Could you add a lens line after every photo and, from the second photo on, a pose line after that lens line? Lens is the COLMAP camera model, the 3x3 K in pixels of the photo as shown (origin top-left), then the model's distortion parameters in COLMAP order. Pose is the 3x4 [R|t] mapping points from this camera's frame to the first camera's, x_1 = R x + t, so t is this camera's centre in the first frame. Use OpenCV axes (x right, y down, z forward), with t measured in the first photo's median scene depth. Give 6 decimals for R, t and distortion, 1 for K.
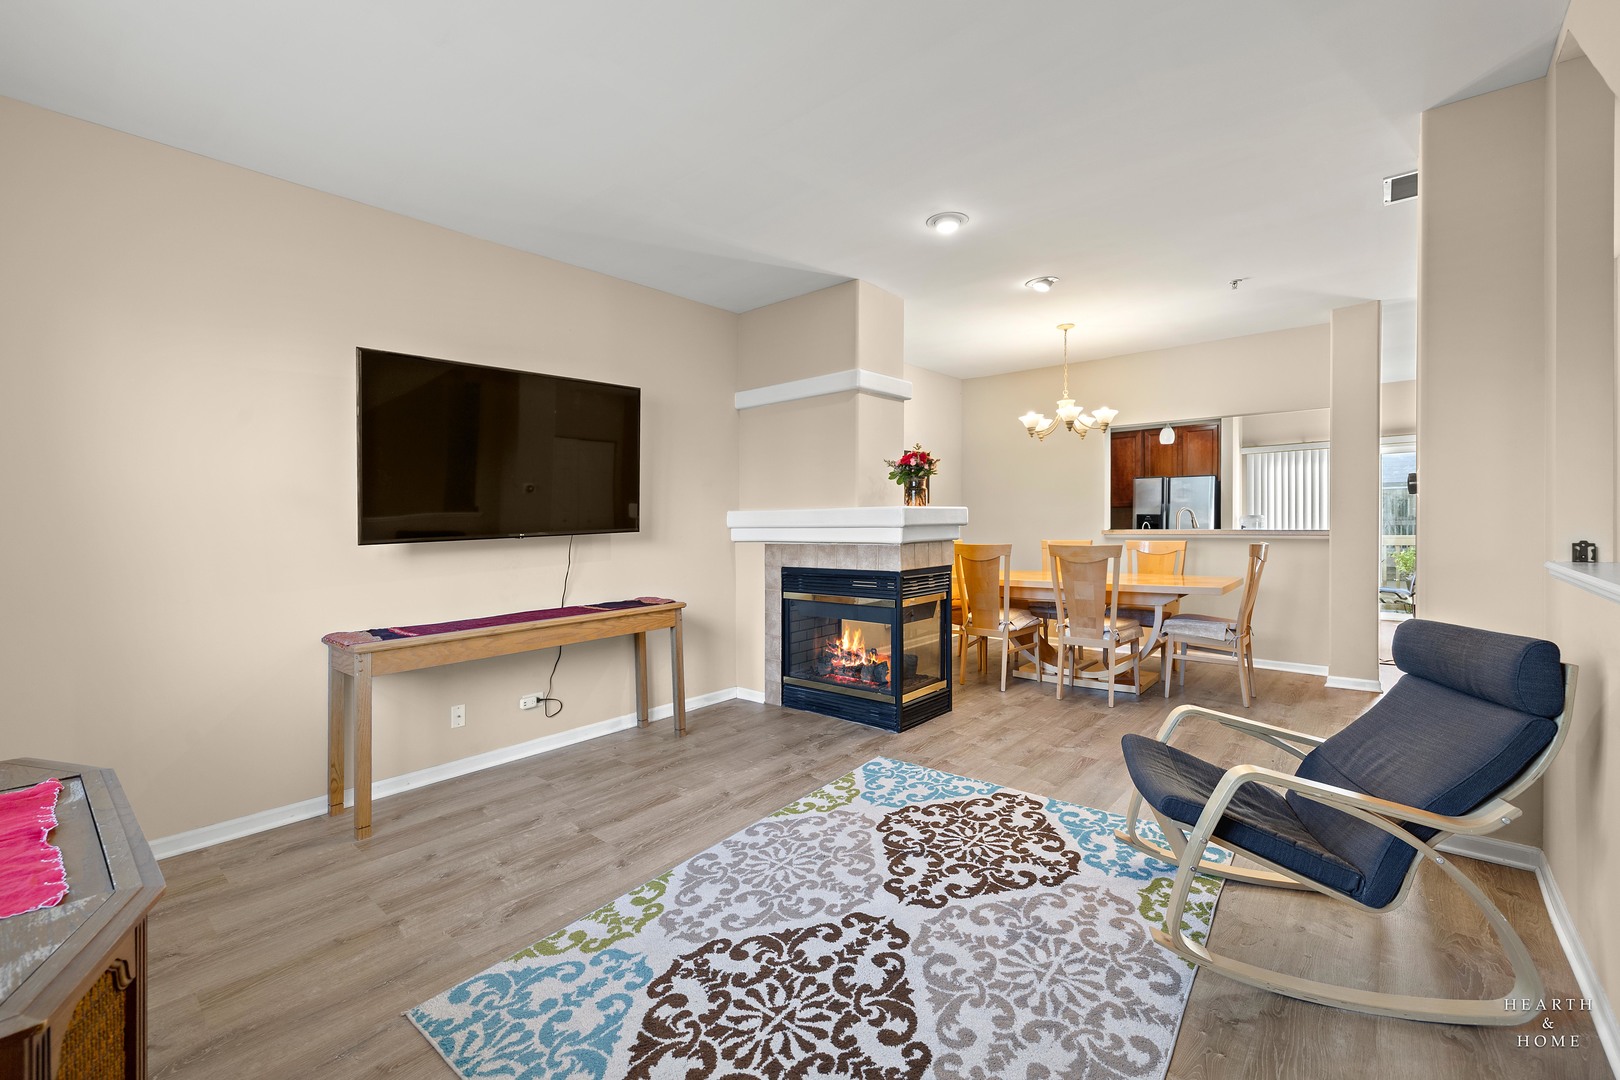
lens RADIAL K [[683.1, 0, 806.4], [0, 683.1, 522.7], [0, 0, 1]] dist [0.000088, 0.000242]
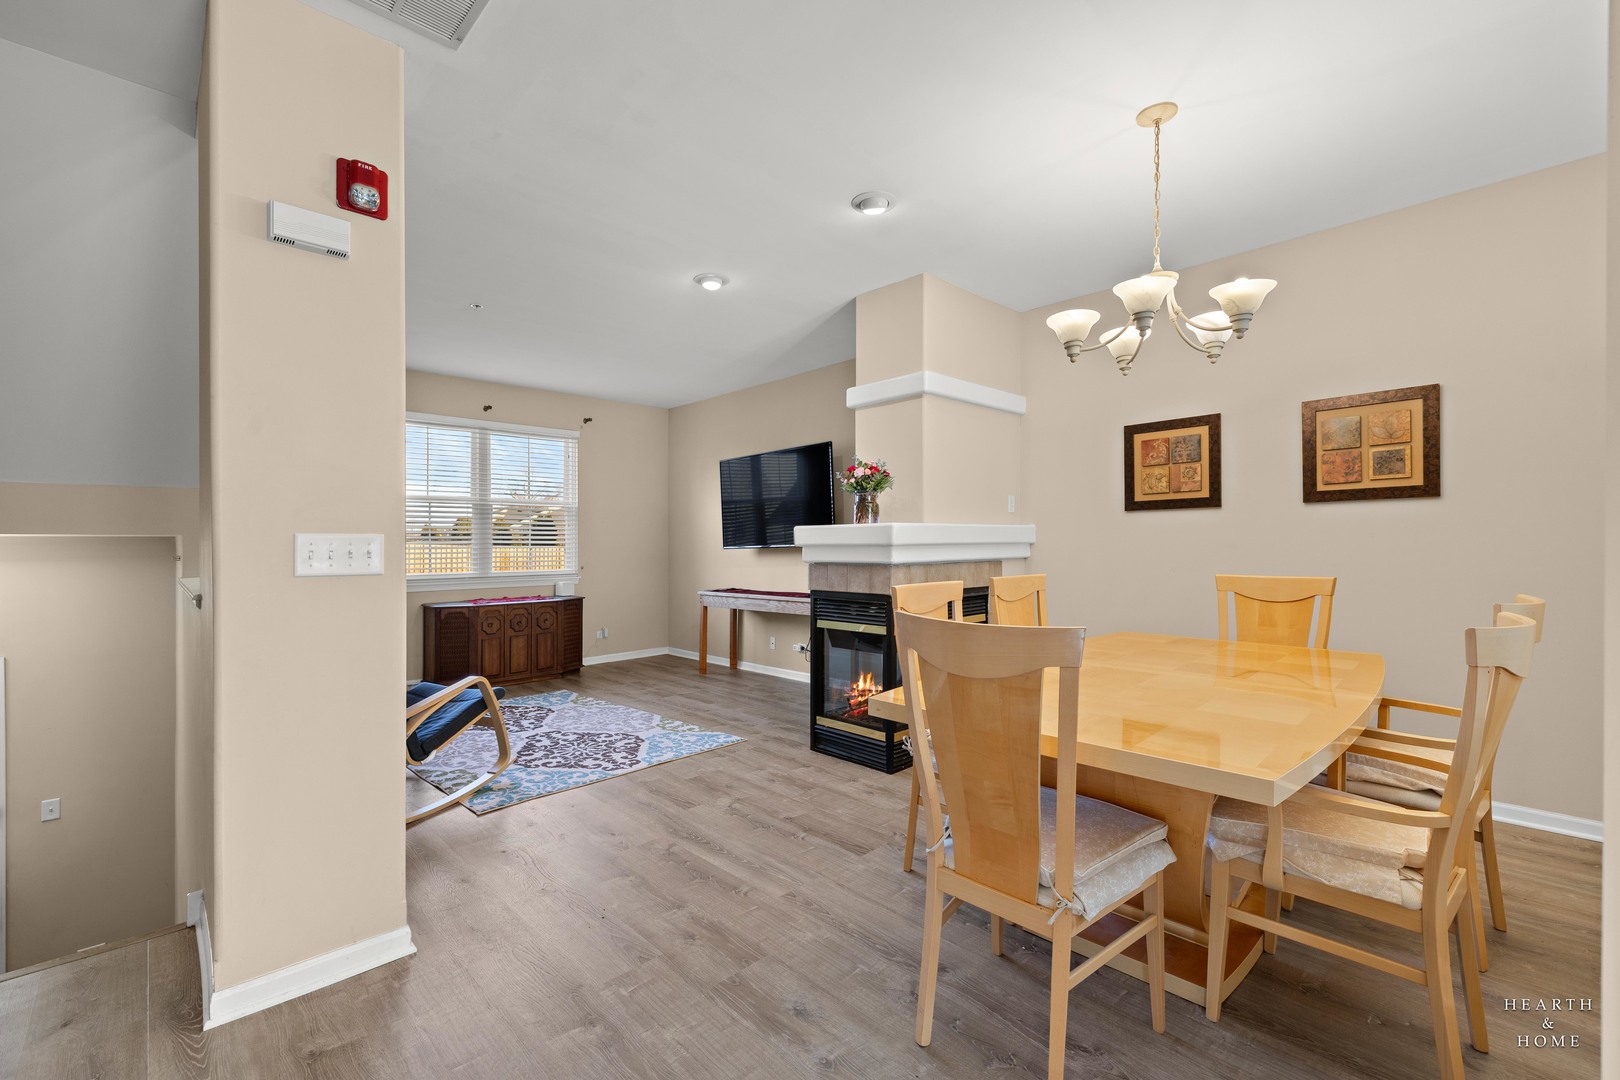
lens RADIAL K [[683.1, 0, 806.4], [0, 683.1, 522.7], [0, 0, 1]] dist [0.000088, 0.000242]
pose [[-0.086545, -0.011785, -0.996178, 1.813947], [0.009379, 0.999876, -0.012644, -0.026640], [0.996204, -0.010437, -0.086424, 1.707925]]
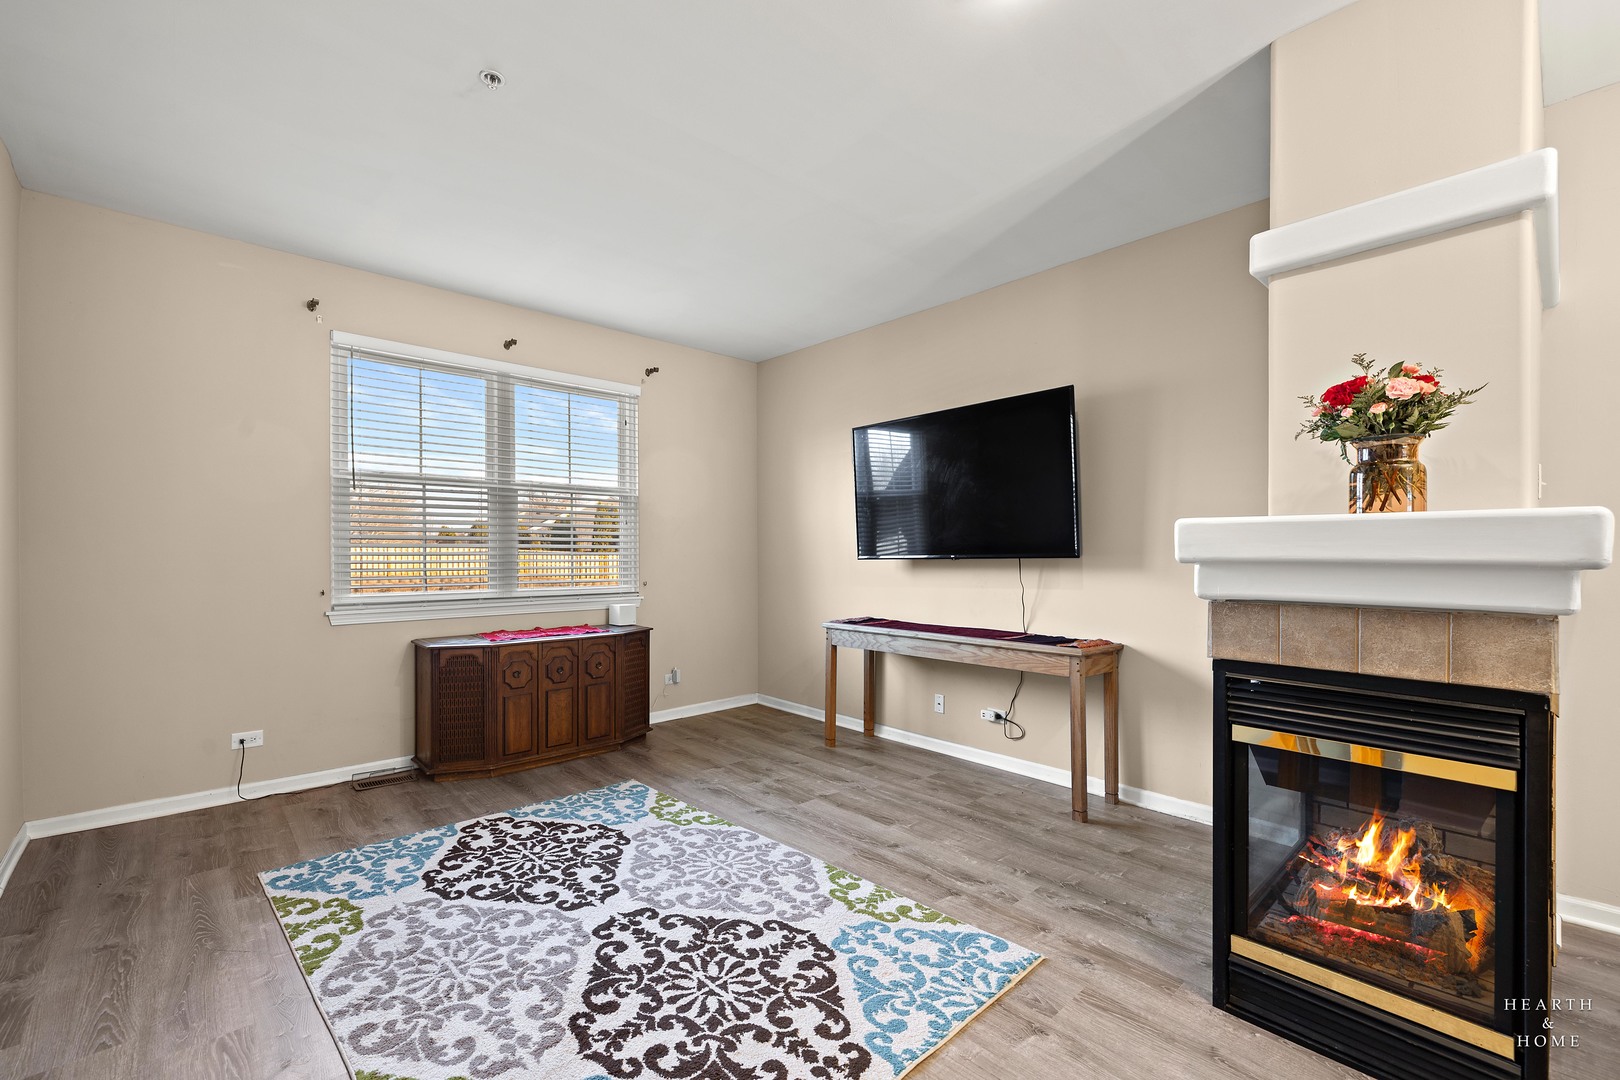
lens RADIAL K [[682.6, 0, 798.0], [0, 682.6, 552.9], [0, 0, 1]] dist [-0.000514, -0.000116]
pose [[-0.118629, 0.021992, -0.992695, 0.983928], [-0.000847, 0.999752, 0.022249, -0.017564], [0.992938, 0.003480, -0.118581, 1.214956]]
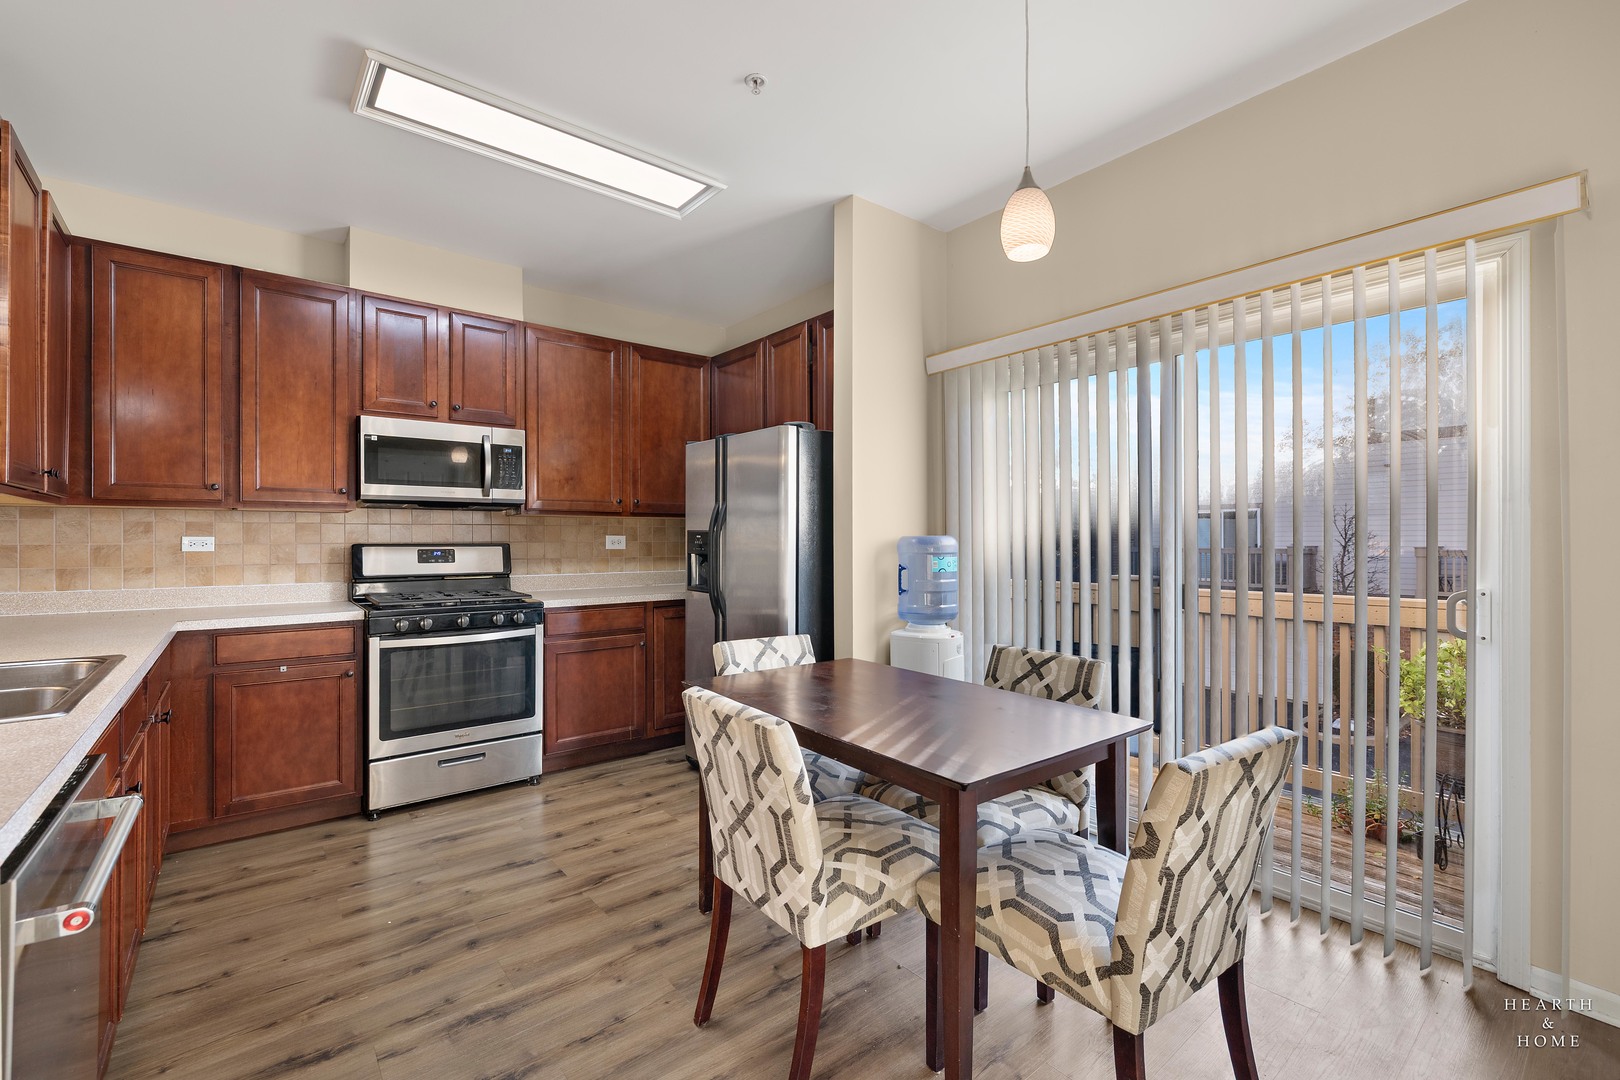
lens RADIAL K [[700.3, 0, 804.3], [0, 700.3, 535.4], [0, 0, 1]] dist [0.009639, 0.000019]
pose [[0.983758, 0.010474, -0.179194, 2.242465], [-0.011576, 0.999920, -0.005103, -0.028606], [0.179126, 0.007094, 0.983801, 2.127406]]
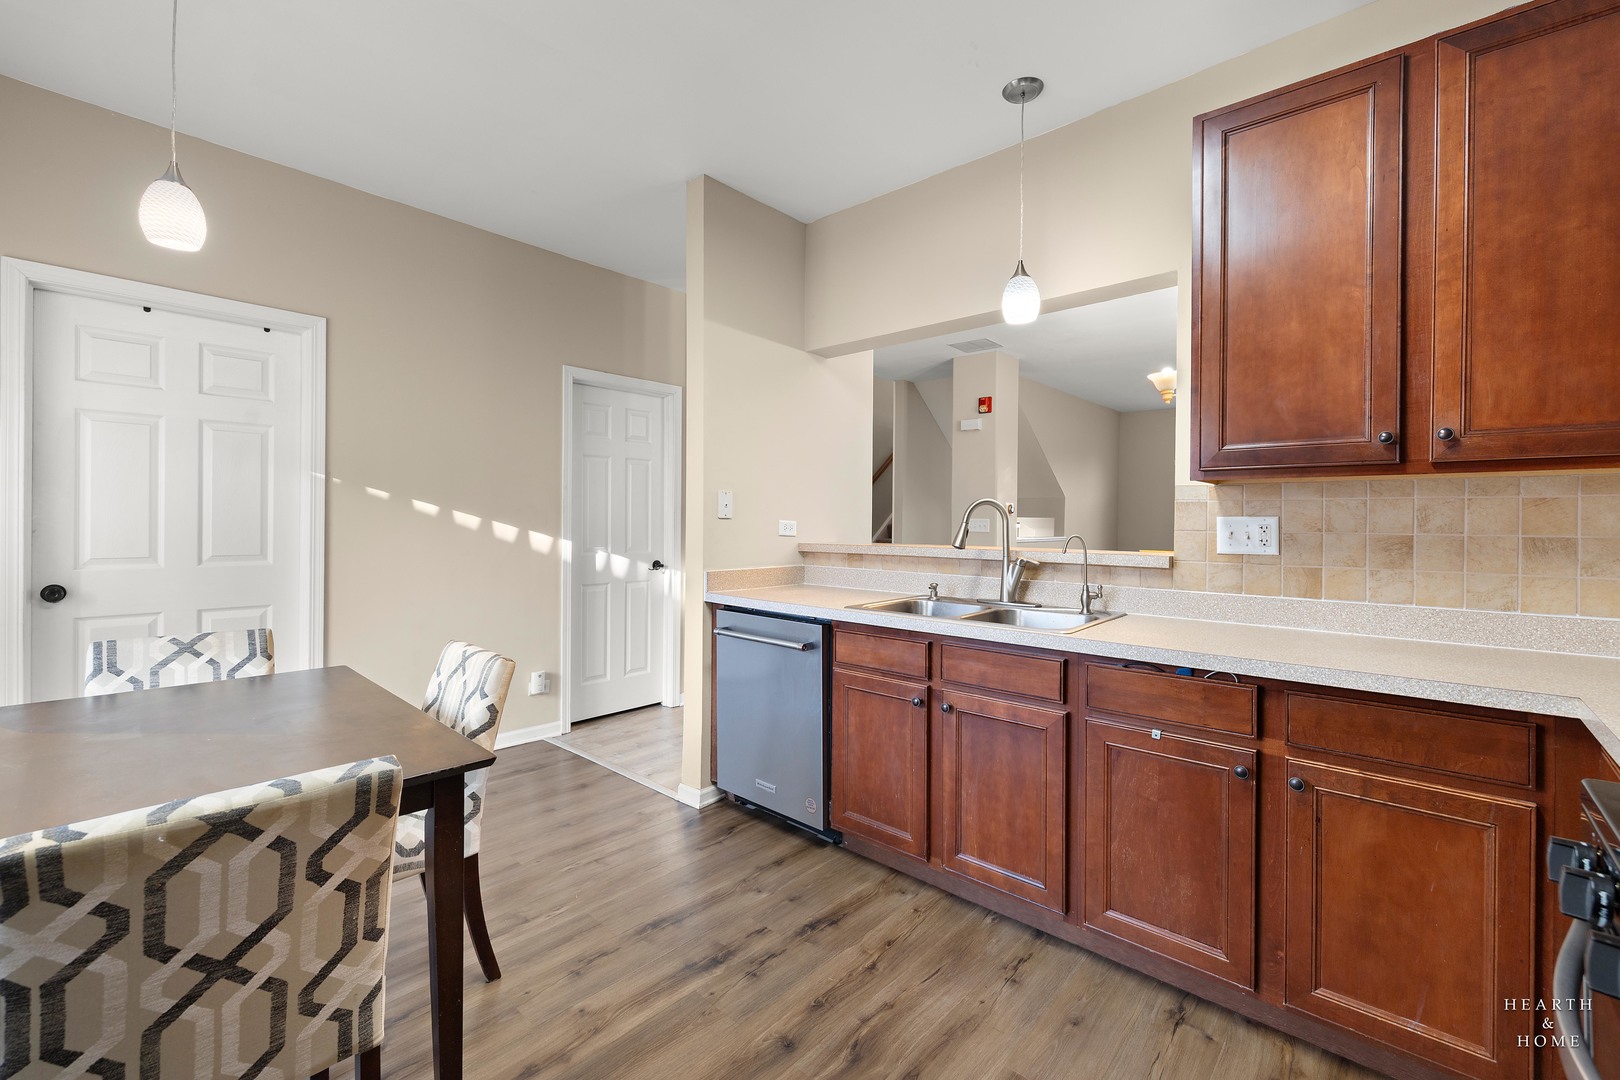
lens RADIAL K [[683.1, 0, 806.4], [0, 683.1, 522.7], [0, 0, 1]] dist [0.000088, 0.000242]
pose [[-0.999869, 0.003760, 0.015716, 1.657304], [0.003864, 0.999971, 0.006580, -0.027400], [-0.015691, 0.006640, -0.999855, 3.566404]]
